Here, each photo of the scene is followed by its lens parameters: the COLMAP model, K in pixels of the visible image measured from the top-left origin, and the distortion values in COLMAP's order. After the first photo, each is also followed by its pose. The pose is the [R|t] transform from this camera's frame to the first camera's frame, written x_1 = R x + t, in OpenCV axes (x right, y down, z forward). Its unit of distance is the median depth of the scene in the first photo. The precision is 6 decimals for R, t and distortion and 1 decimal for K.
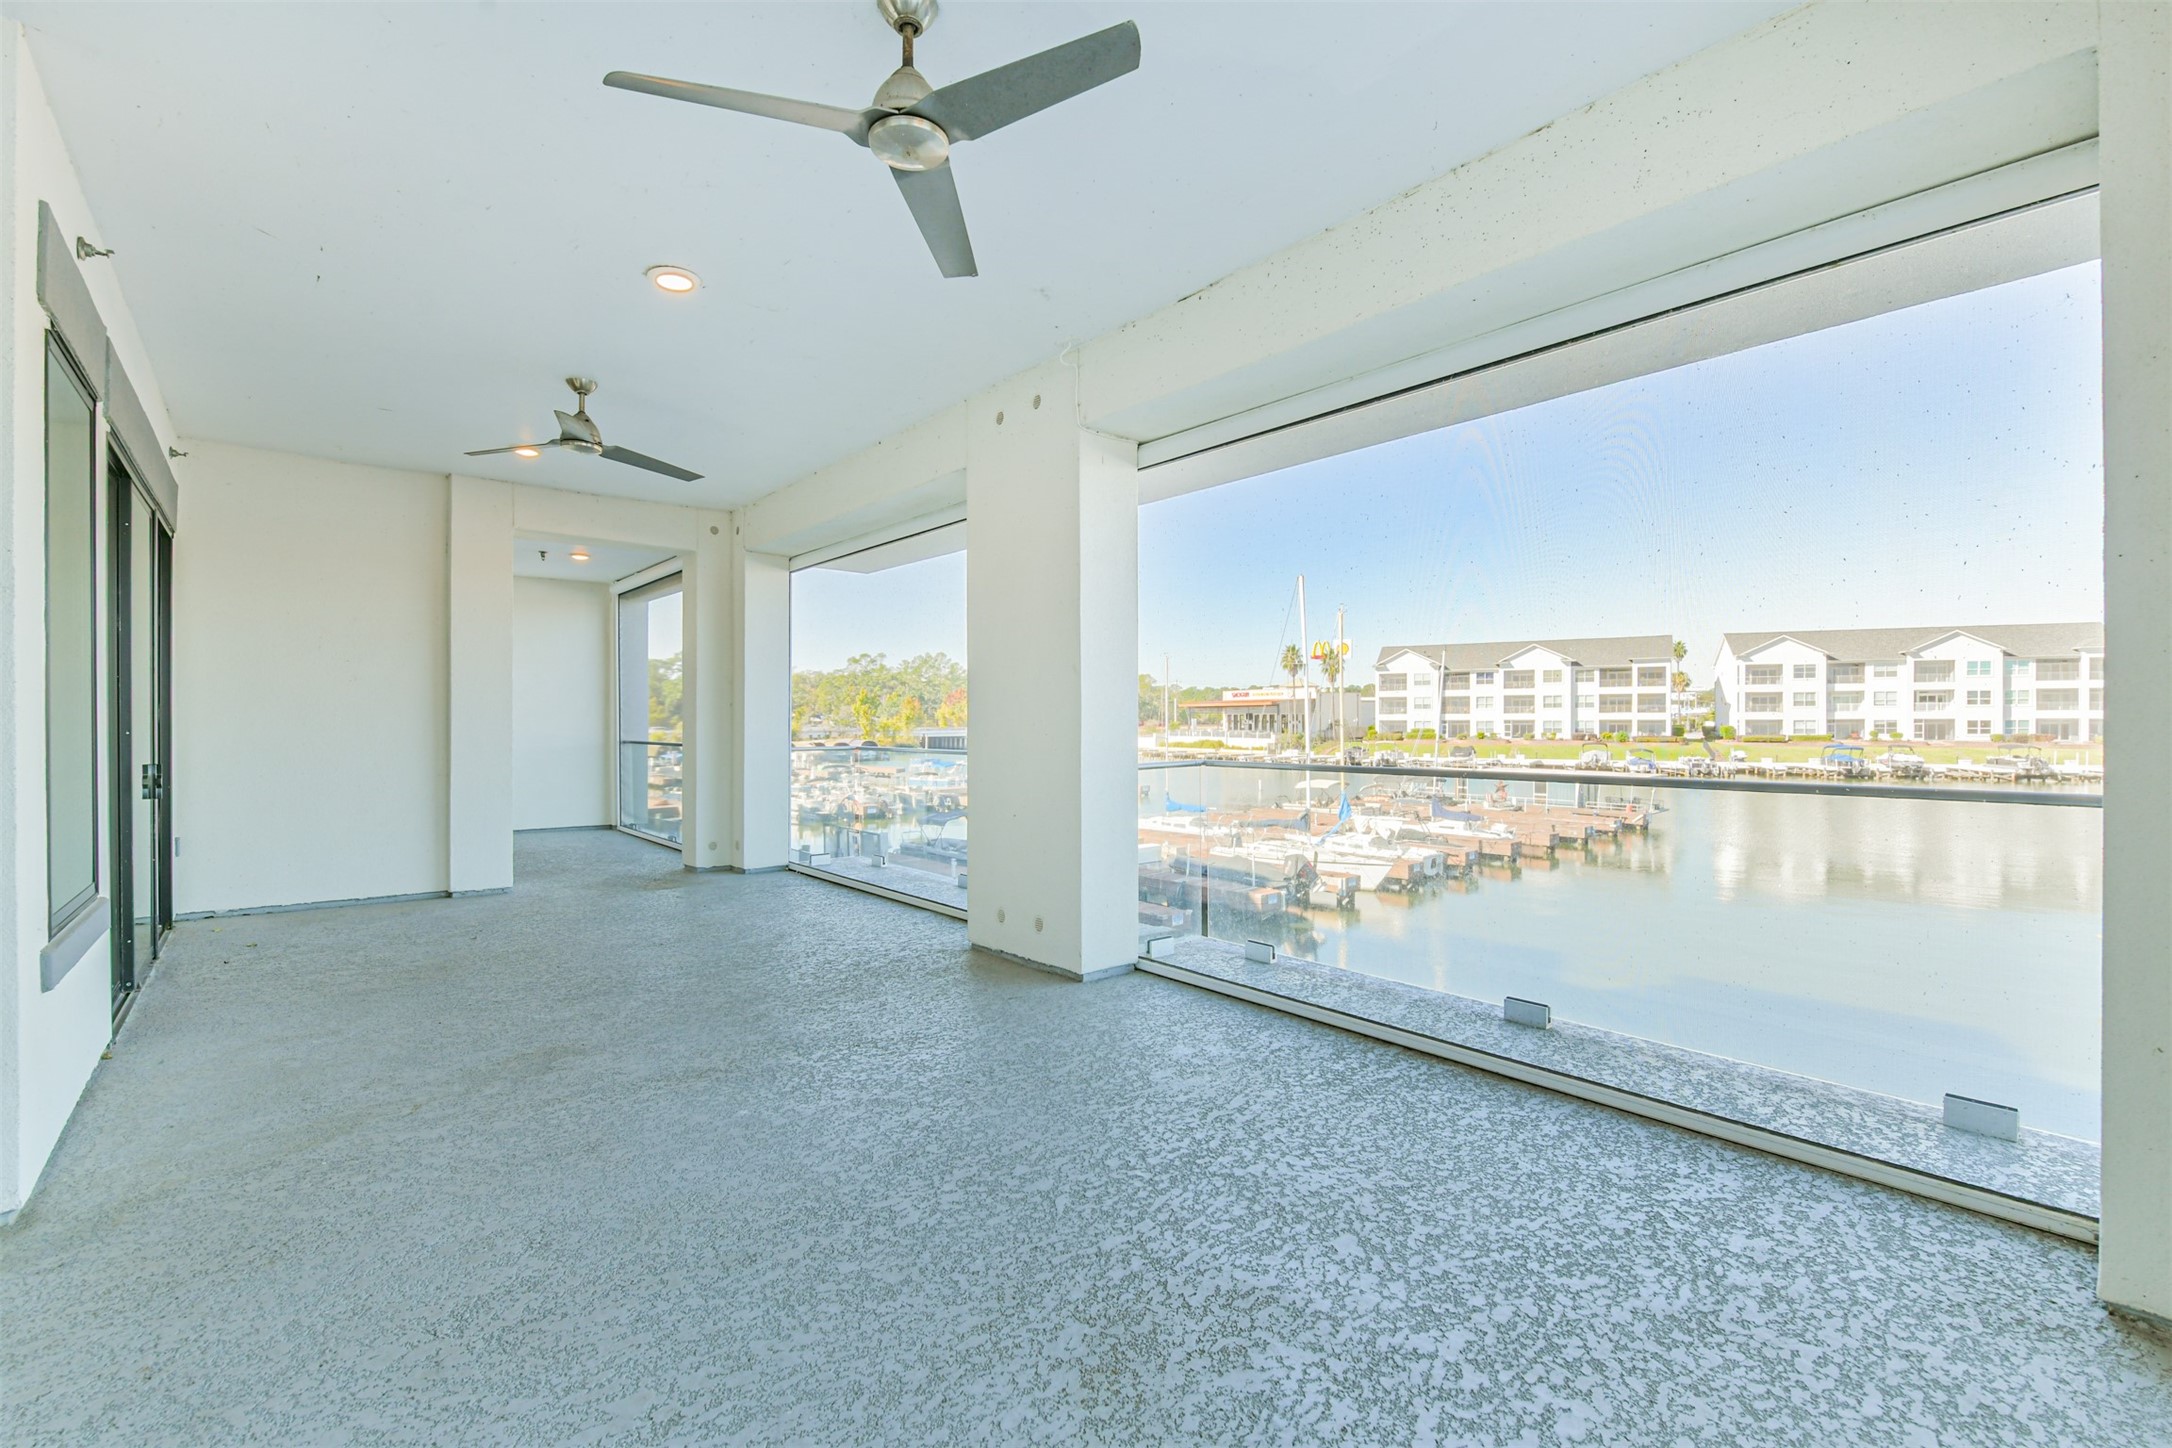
lens RADIAL K [[940.1, 0, 1097.2], [0, 940.1, 726.6], [0, 0, 1]] dist [0.001076, -0.000767]
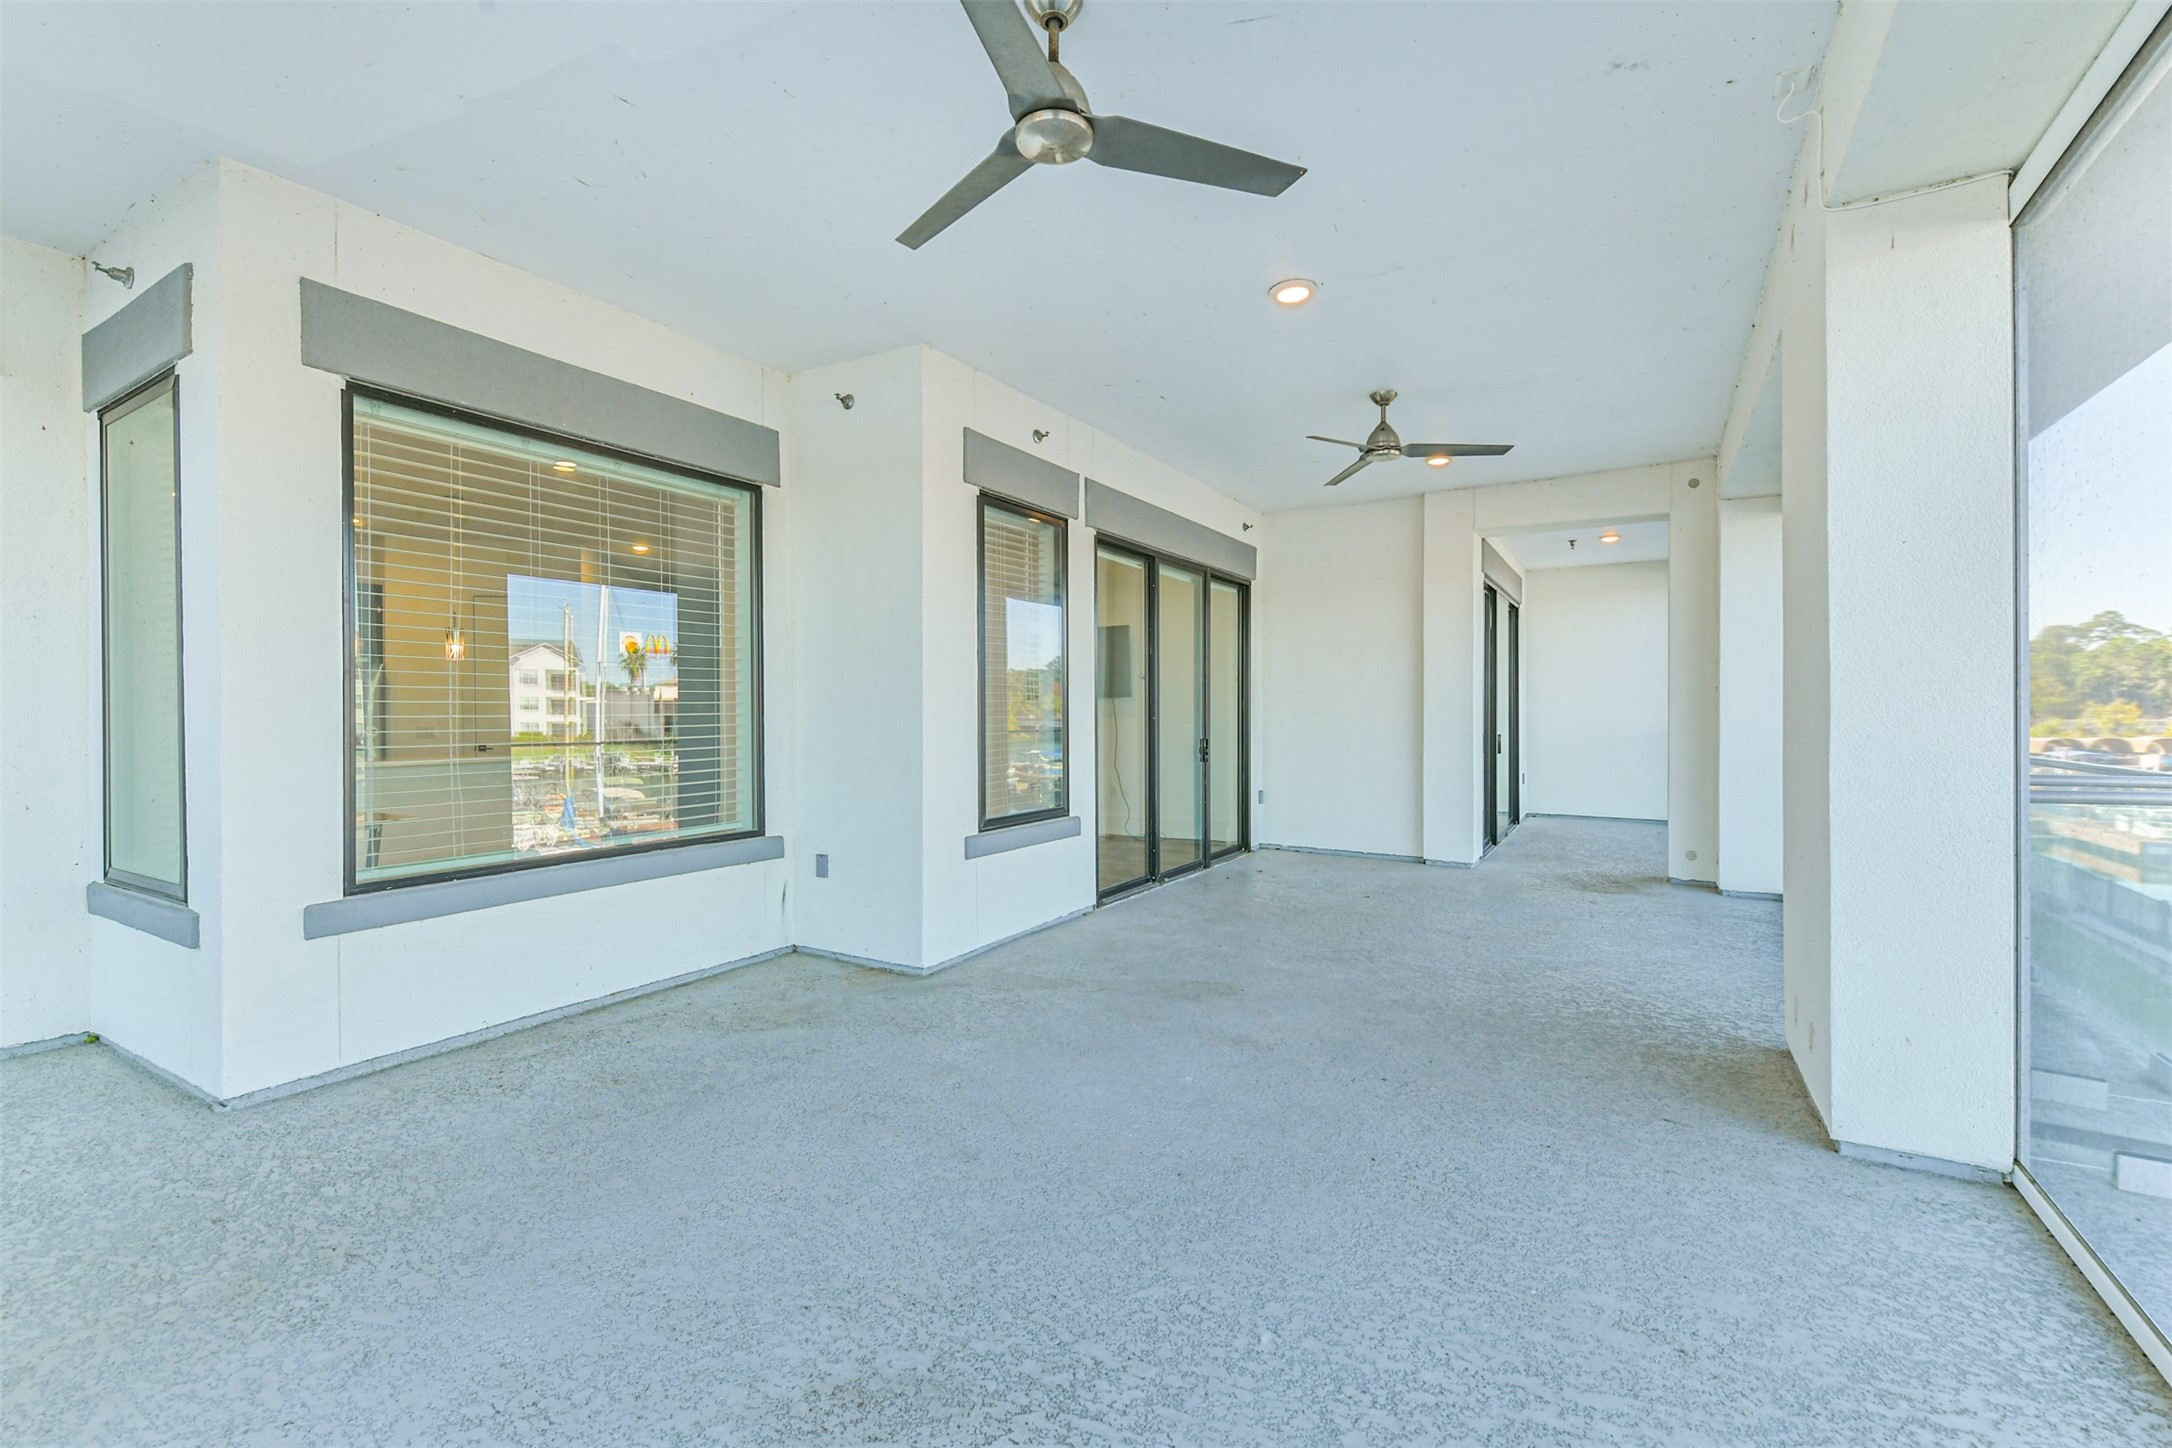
lens RADIAL K [[940.1, 0, 1081.2], [0, 940.1, 706.9], [0, 0, 1]] dist [0.001076, -0.000767]
pose [[0.313473, -0.003850, -0.949589, 0.457884], [-0.002836, 0.999984, -0.004990, -0.003233], [0.949593, 0.004257, 0.313457, 0.424737]]
